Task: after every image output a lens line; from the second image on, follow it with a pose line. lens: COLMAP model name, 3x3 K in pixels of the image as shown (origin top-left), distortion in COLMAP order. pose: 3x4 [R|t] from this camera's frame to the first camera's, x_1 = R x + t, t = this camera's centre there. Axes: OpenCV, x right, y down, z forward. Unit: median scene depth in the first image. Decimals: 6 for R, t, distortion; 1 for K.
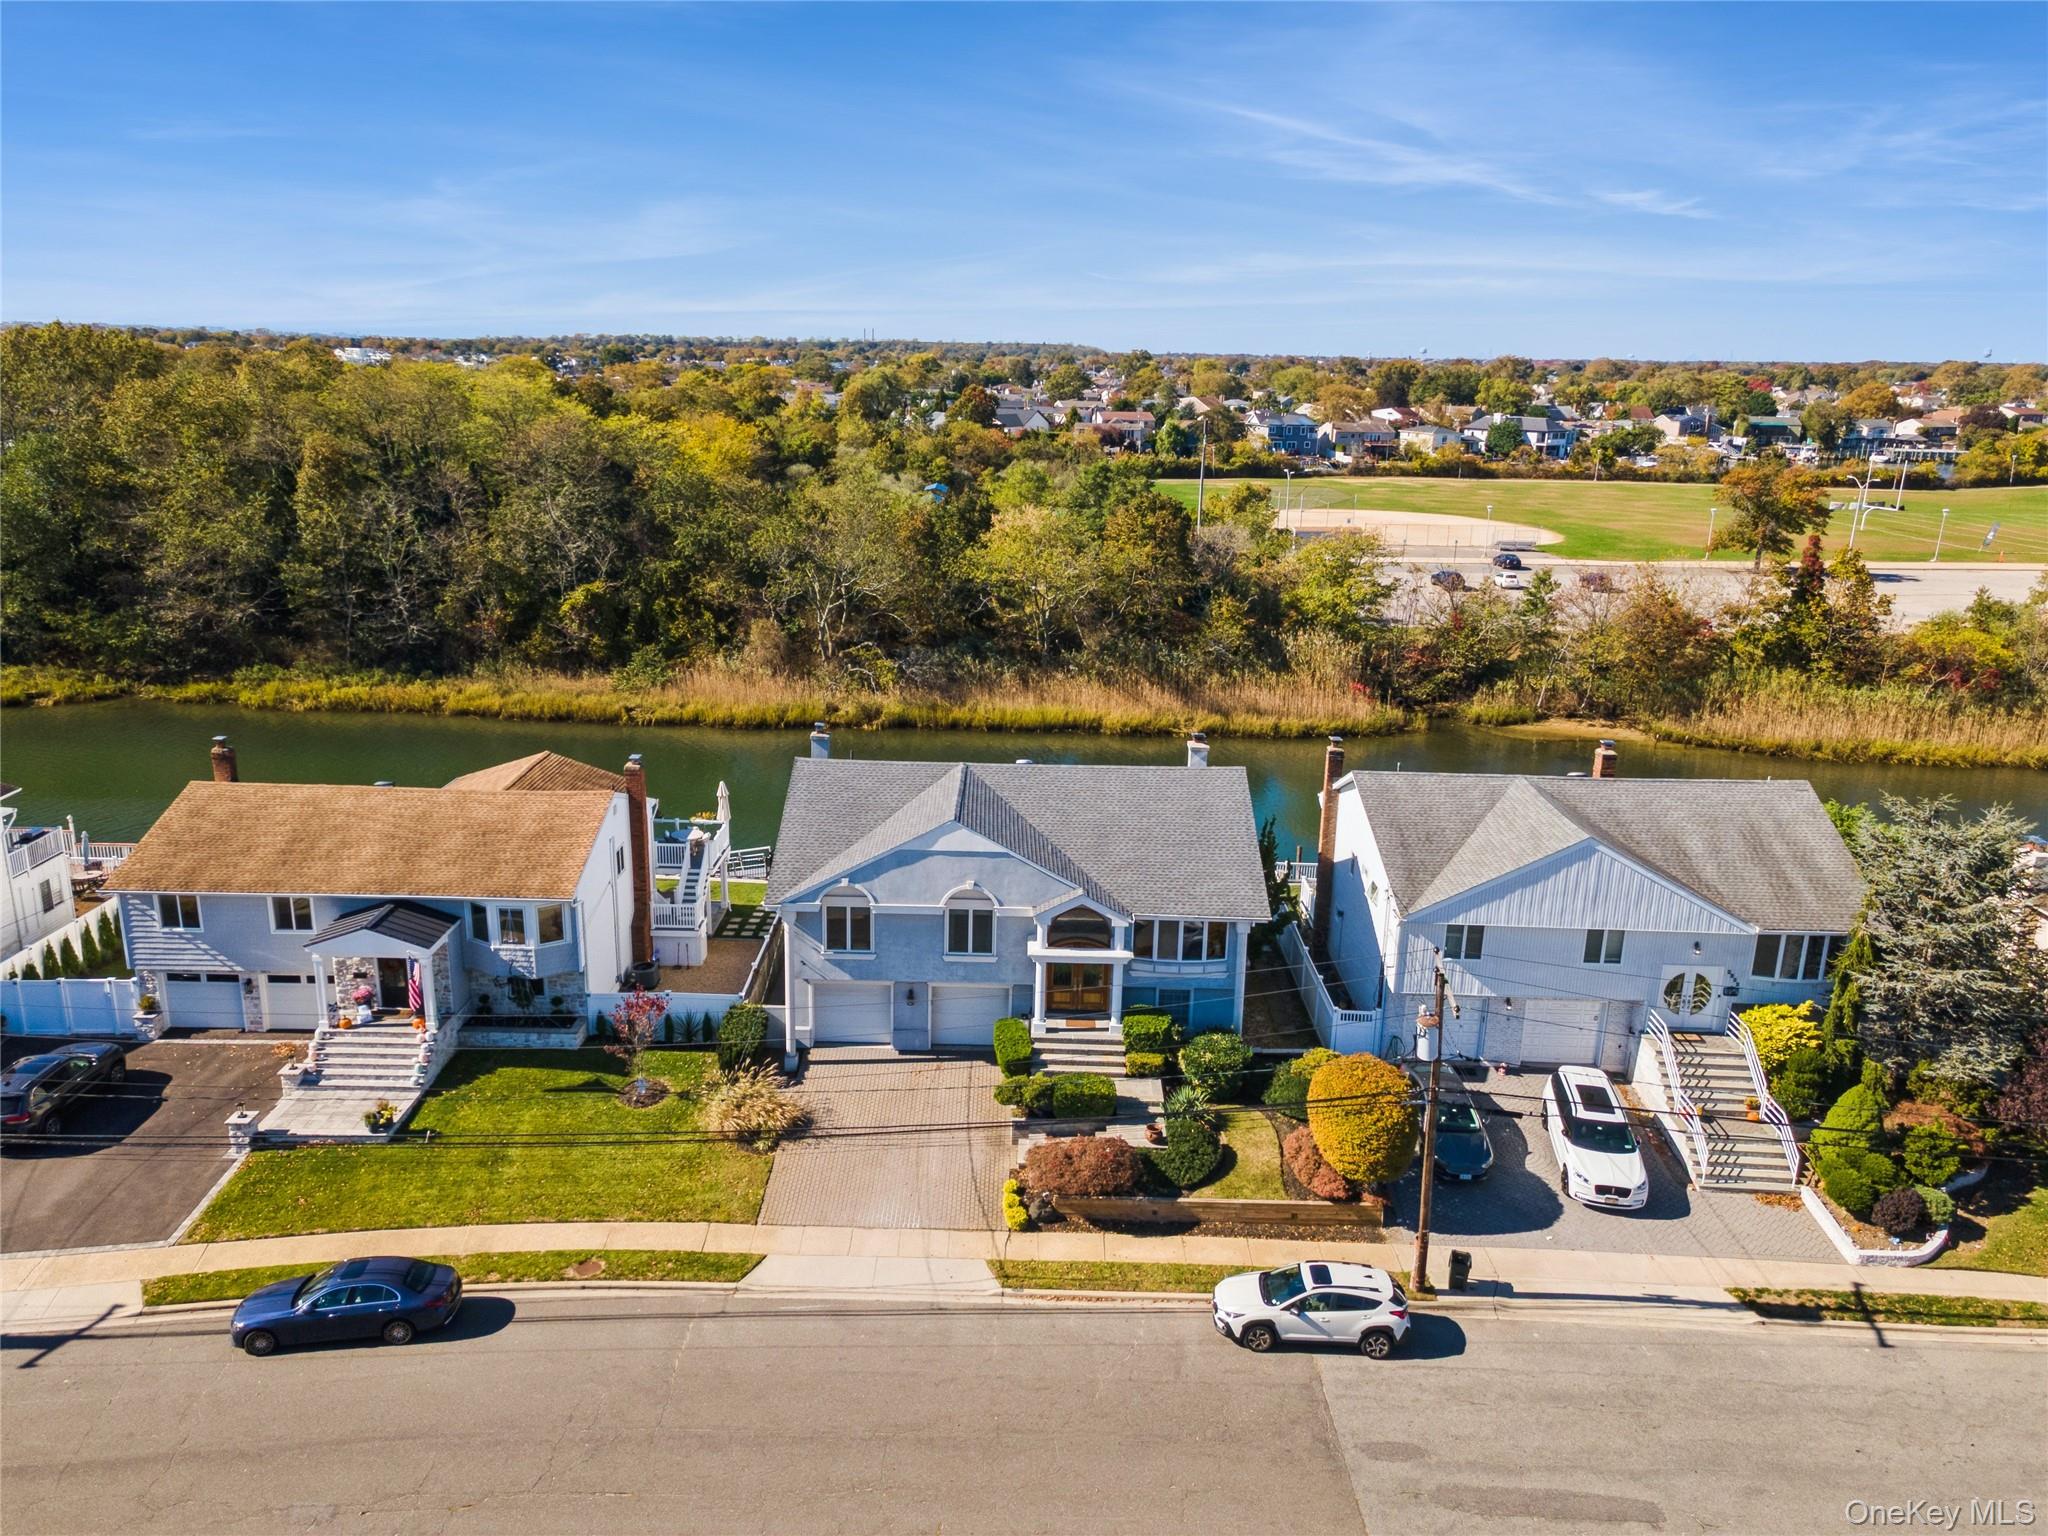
lens RADIAL K [[1486.0, 0, 1015.5], [0, 1486.0, 772.4], [0, 0, 1]] dist [0.042957, 0.003445]
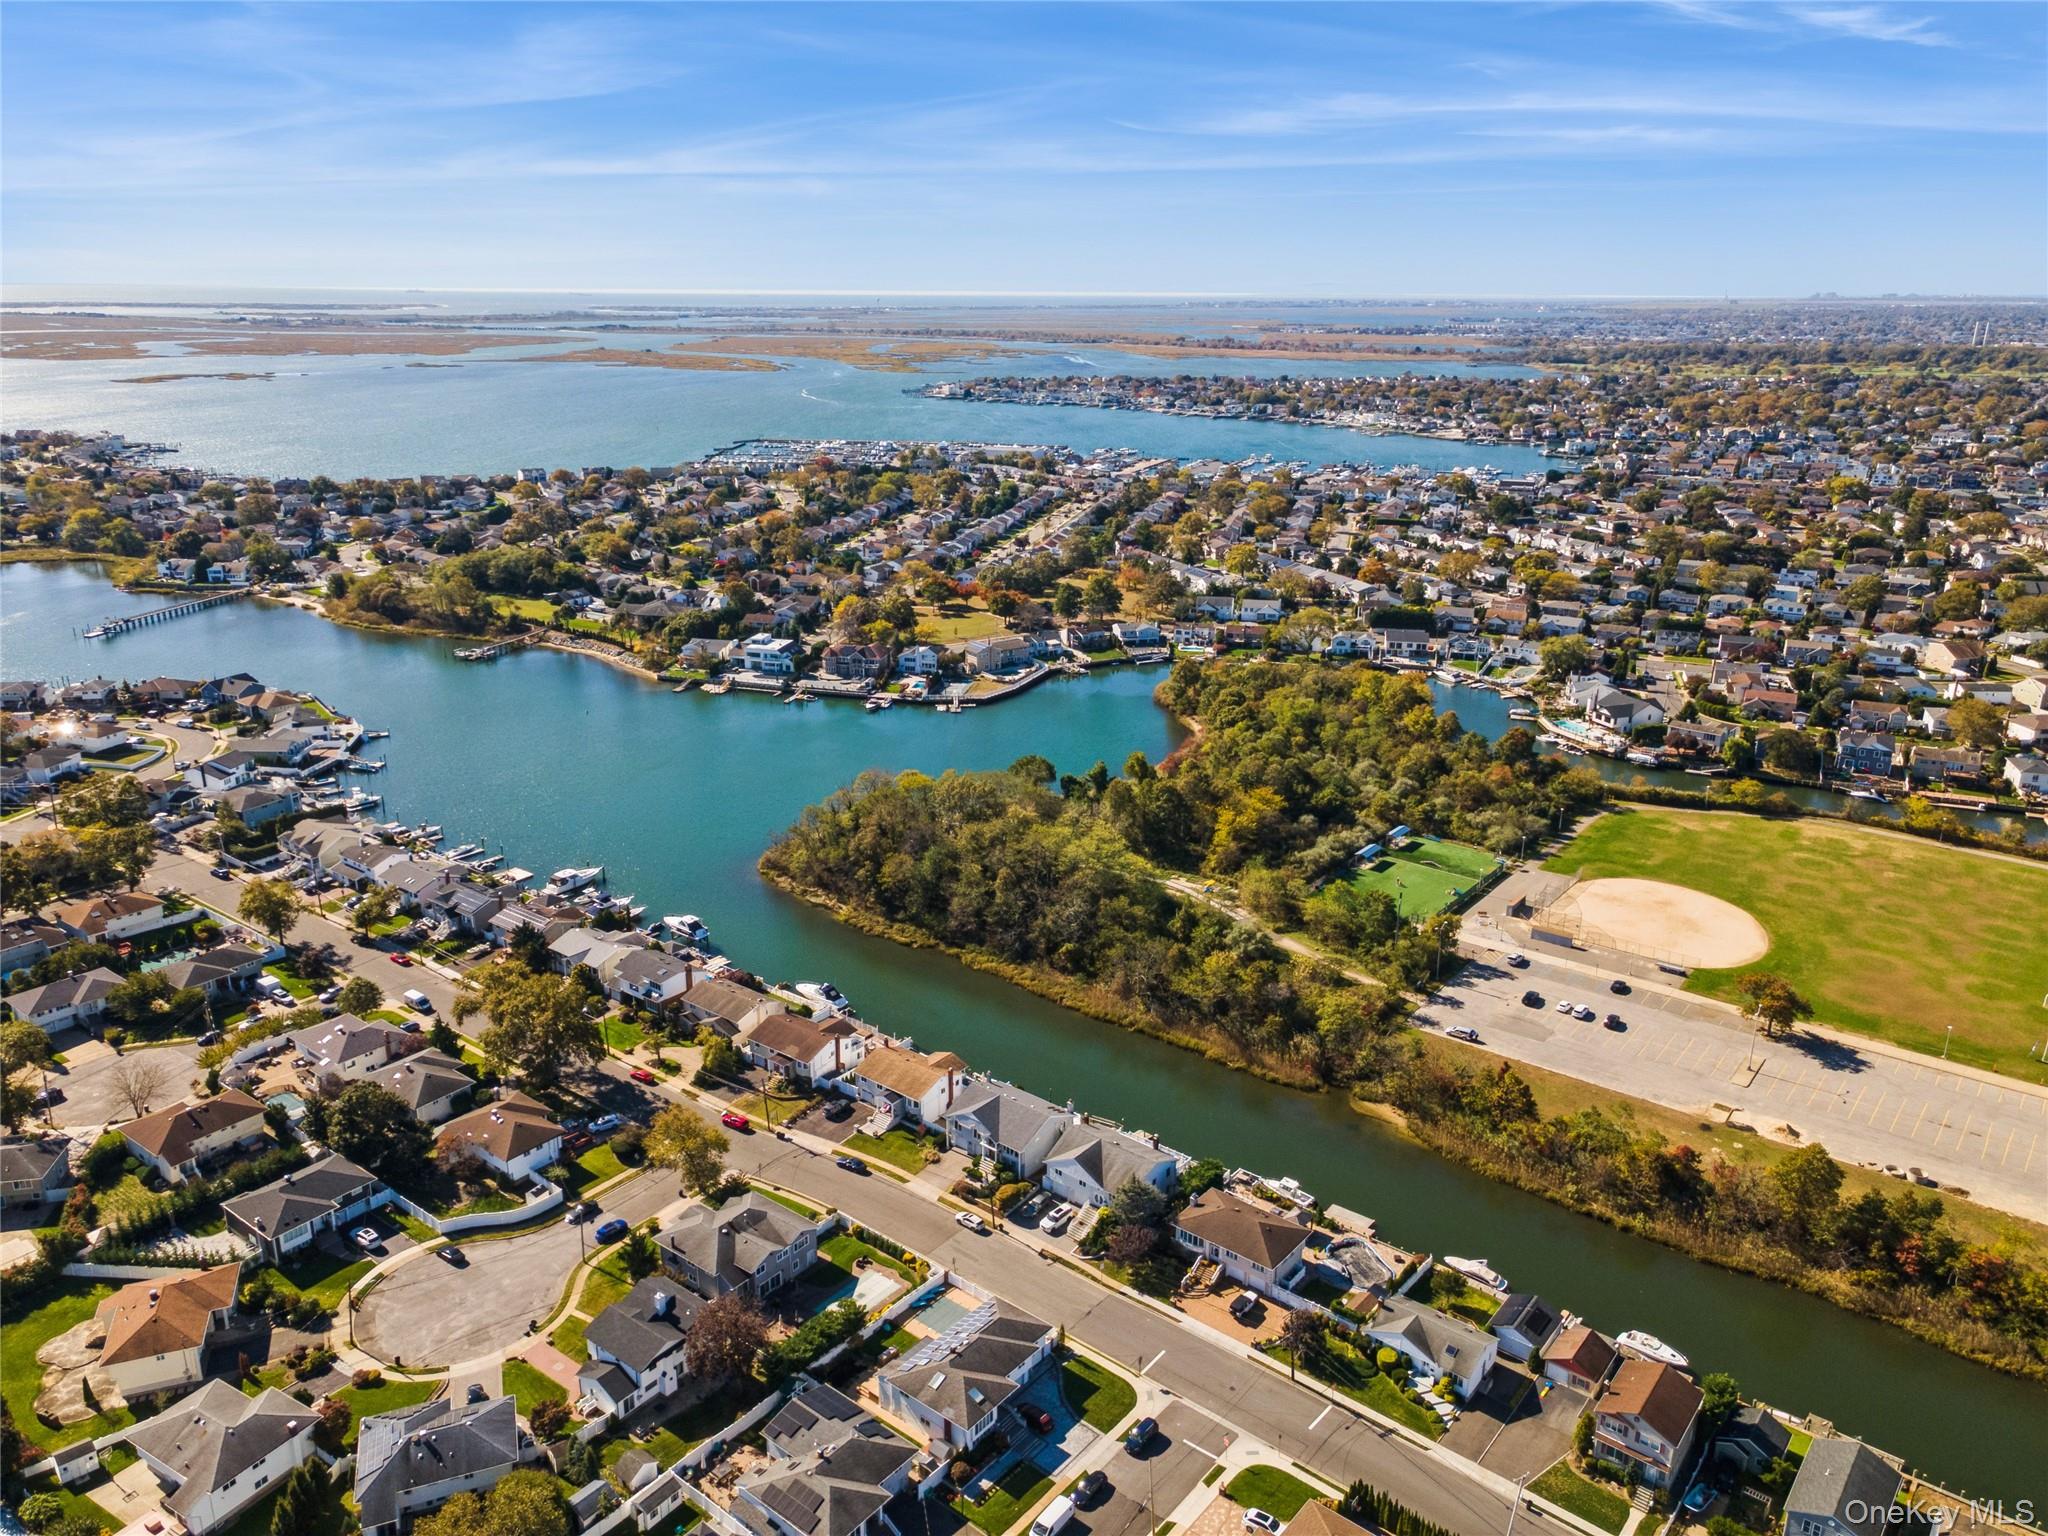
lens RADIAL K [[1486.0, 0, 1015.5], [0, 1486.0, 772.4], [0, 0, 1]] dist [0.042957, 0.003445]
pose [[0.778728, 0.177406, -0.601755, 2.714174], [-0.159550, 0.983650, 0.083521, -1.443102], [0.606734, 0.030971, 0.794301, -2.742805]]
